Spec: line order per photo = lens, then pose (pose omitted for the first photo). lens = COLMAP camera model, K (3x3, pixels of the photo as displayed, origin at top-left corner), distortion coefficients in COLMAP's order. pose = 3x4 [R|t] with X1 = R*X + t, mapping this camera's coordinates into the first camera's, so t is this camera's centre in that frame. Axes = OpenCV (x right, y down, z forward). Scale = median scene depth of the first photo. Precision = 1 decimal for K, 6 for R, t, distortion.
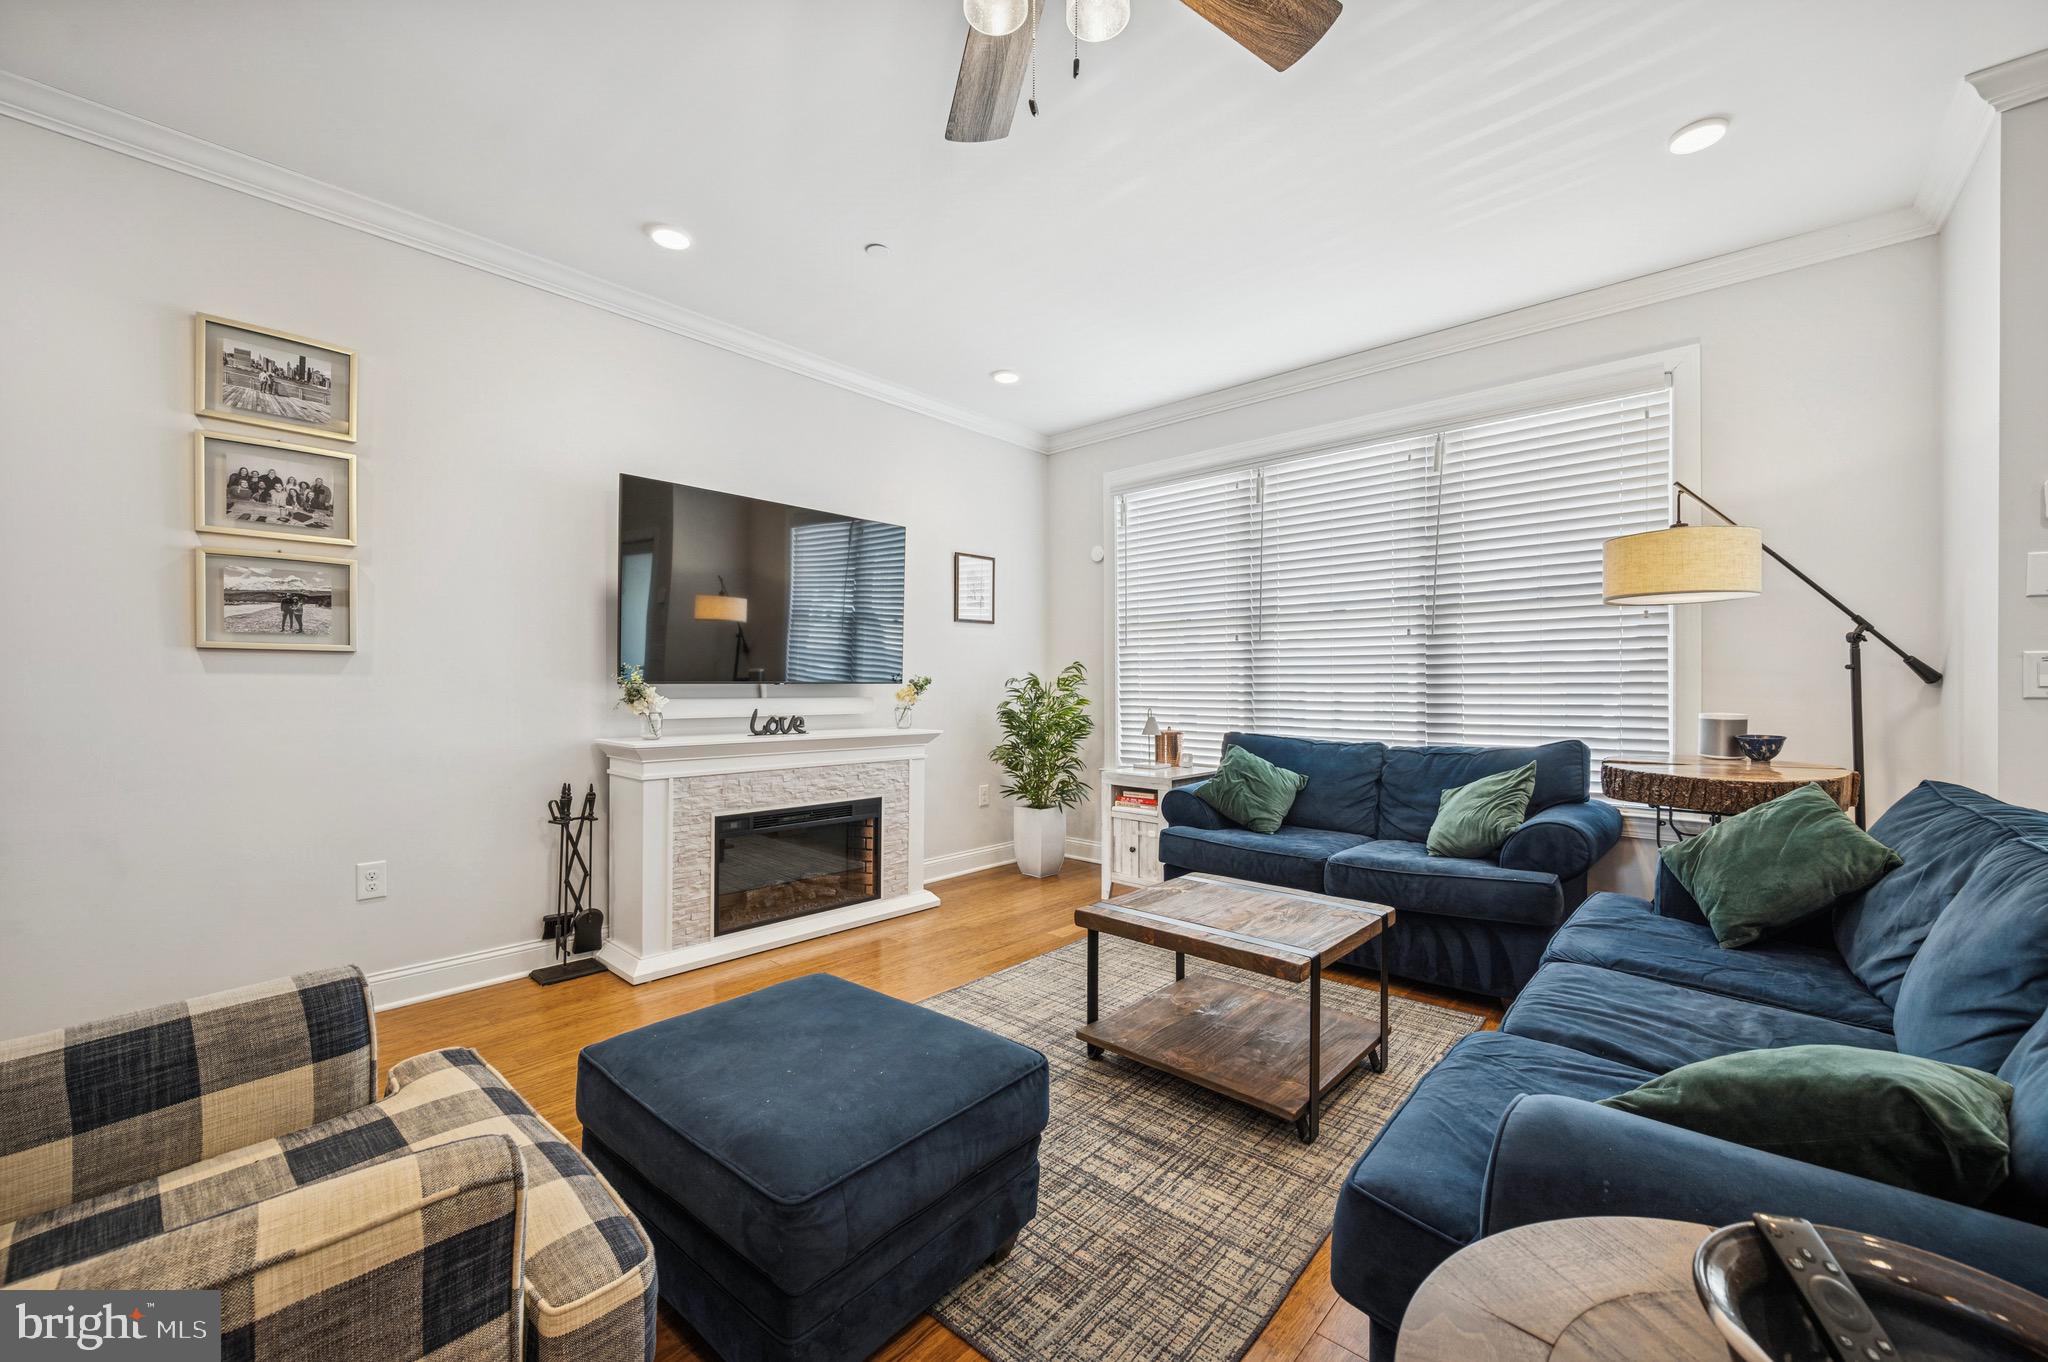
lens RADIAL K [[800.7, 0, 1028.1], [0, 800.7, 683.3], [0, 0, 1]] dist [-0.001605, -0.000246]
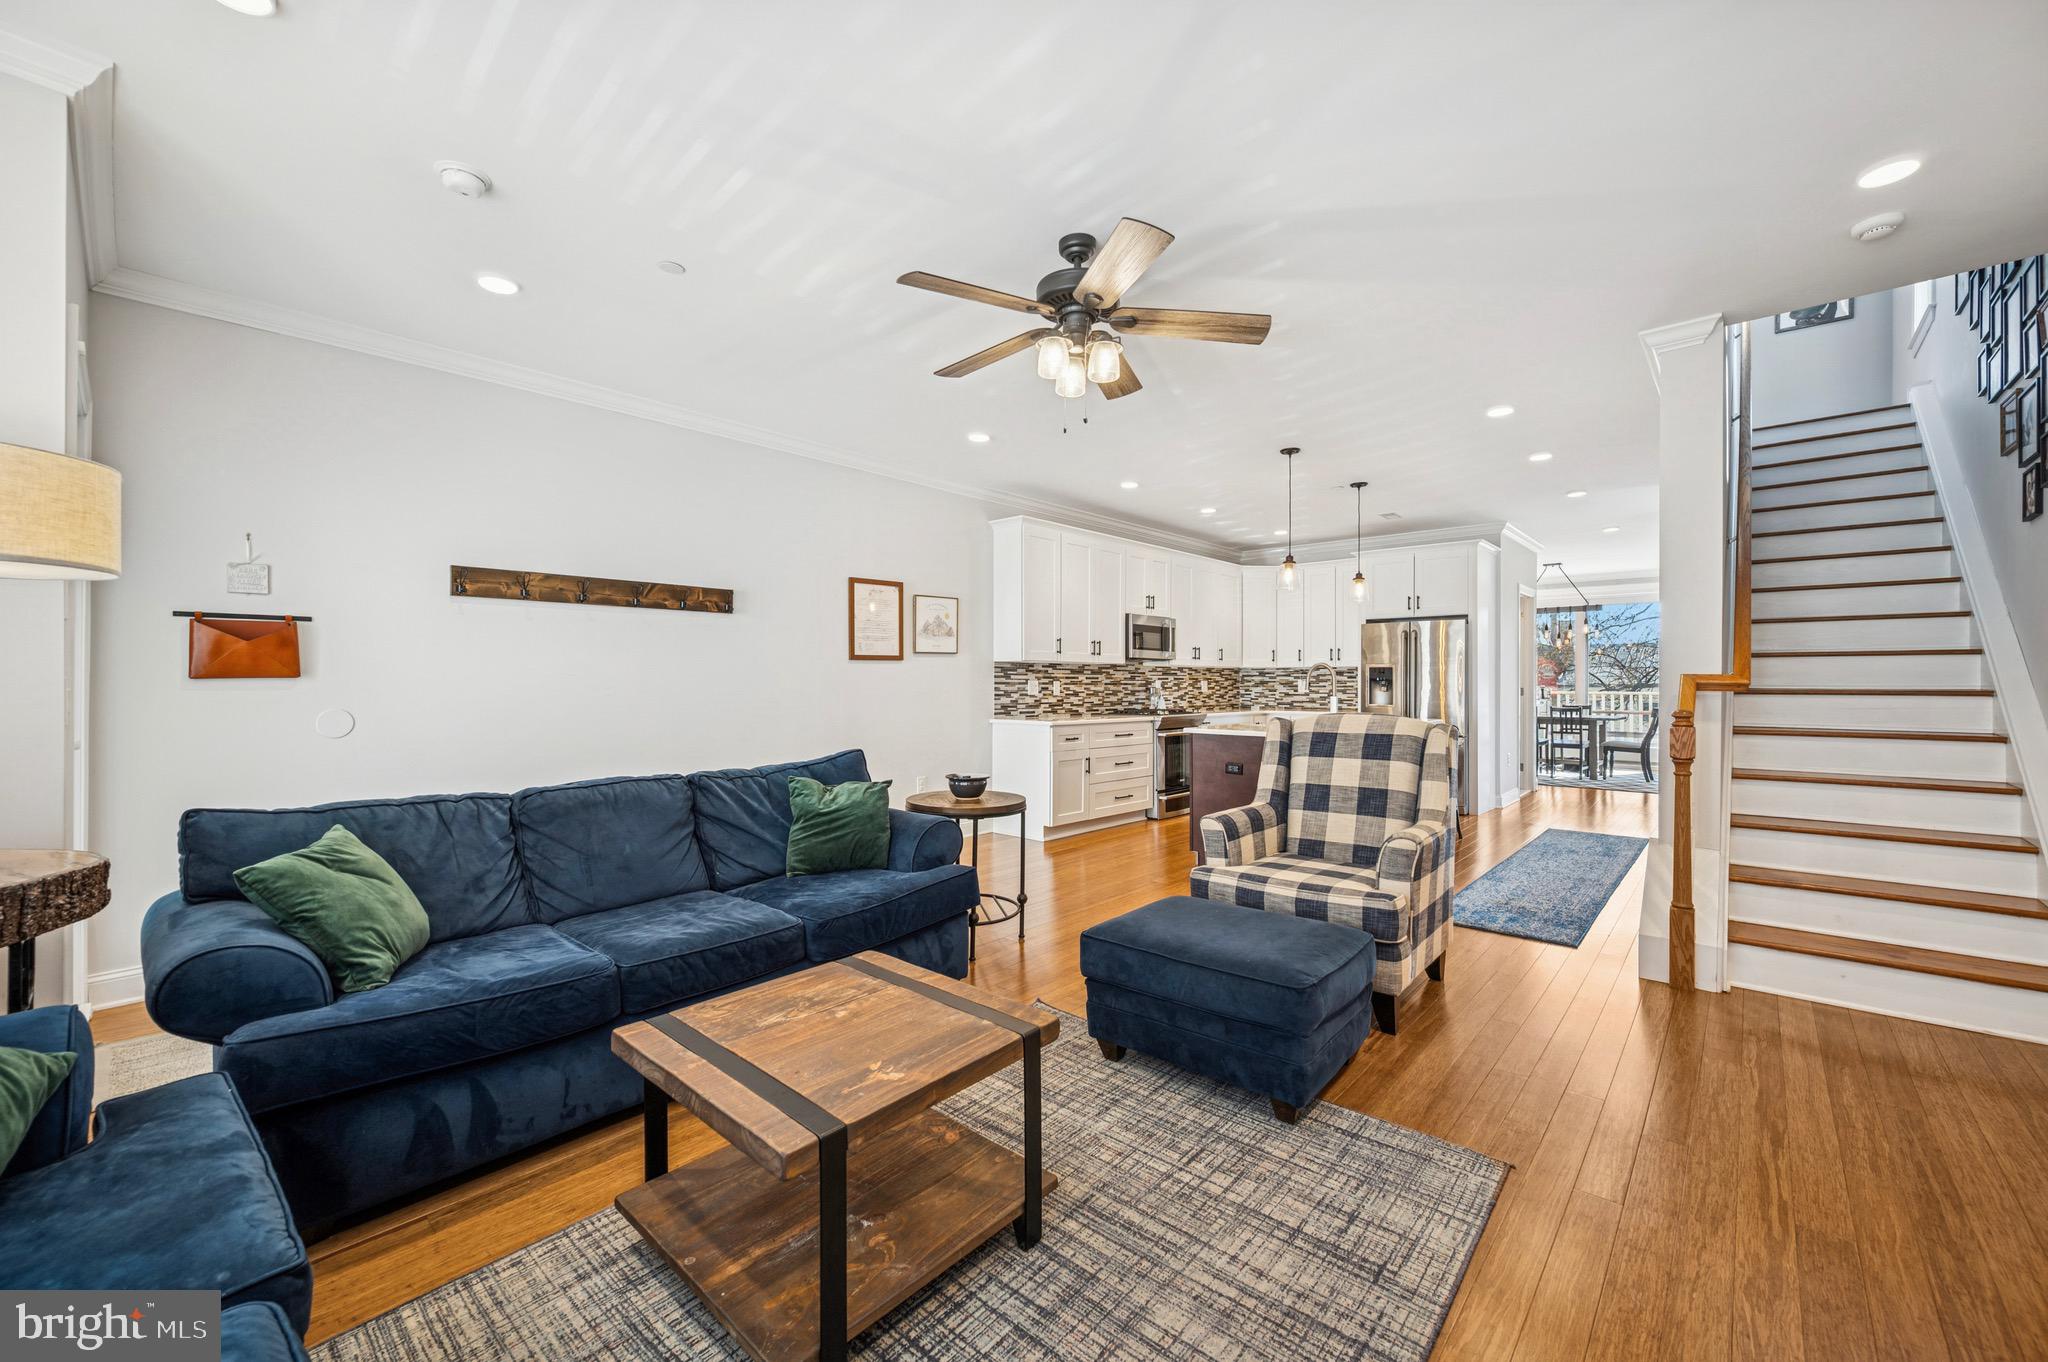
lens RADIAL K [[800.7, 0, 1018.4], [0, 800.7, 681.5], [0, 0, 1]] dist [-0.001605, -0.000246]
pose [[-0.999920, -0.002058, 0.012502, 0.063886], [-0.002073, 0.999997, -0.001247, -0.024073], [-0.012499, -0.001273, -0.999921, 1.261839]]
